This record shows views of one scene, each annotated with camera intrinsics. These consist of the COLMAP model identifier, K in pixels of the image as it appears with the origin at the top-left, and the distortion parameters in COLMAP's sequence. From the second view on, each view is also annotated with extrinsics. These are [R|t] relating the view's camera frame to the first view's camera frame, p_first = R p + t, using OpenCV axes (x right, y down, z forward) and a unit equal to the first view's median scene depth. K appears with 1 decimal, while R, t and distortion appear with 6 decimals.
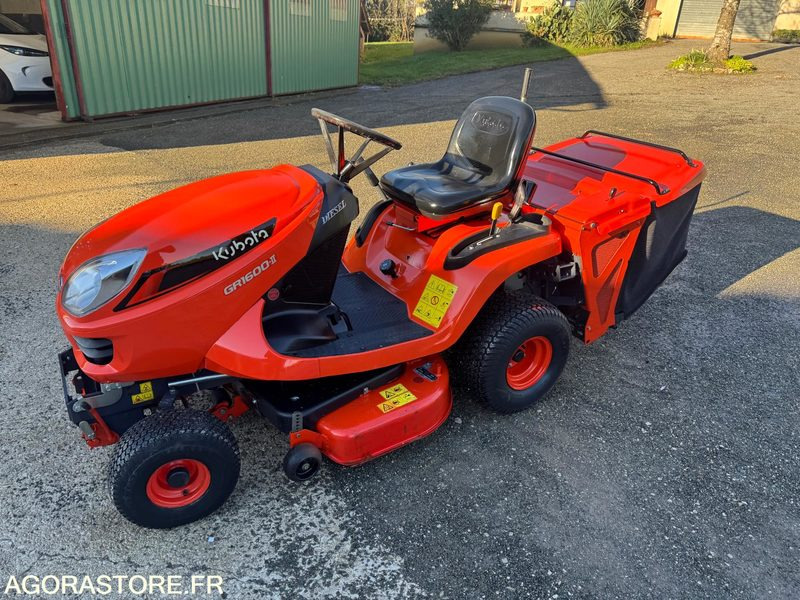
lens RADIAL K [[562.7, 0, 400.0], [0, 562.7, 300.0], [0, 0, 1]] dist [0.003745, 0.000484]
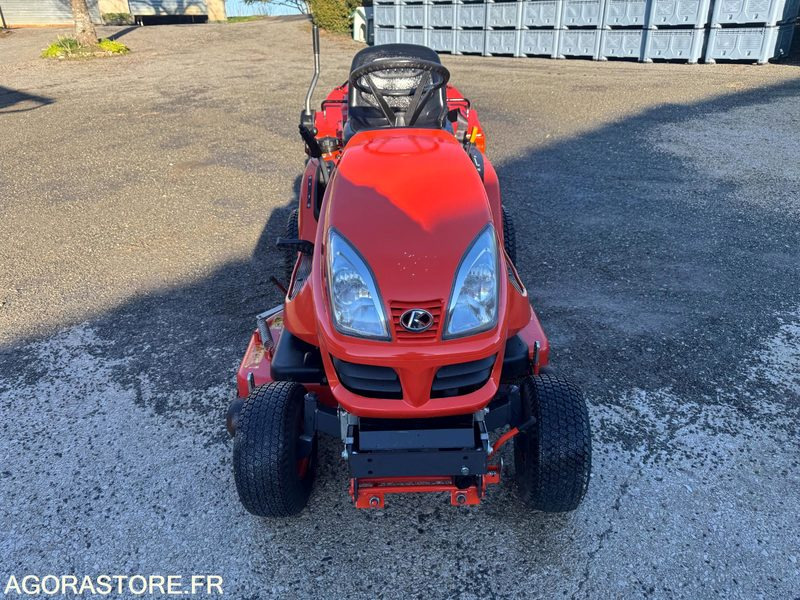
lens RADIAL K [[562.7, 0, 400.0], [0, 562.7, 300.0], [0, 0, 1]] dist [0.003745, 0.000484]
pose [[0.510108, -0.428095, 0.746006, -1.109733], [0.416283, 0.881865, 0.221409, -0.213397], [-0.752661, 0.197607, 0.628055, 0.553574]]
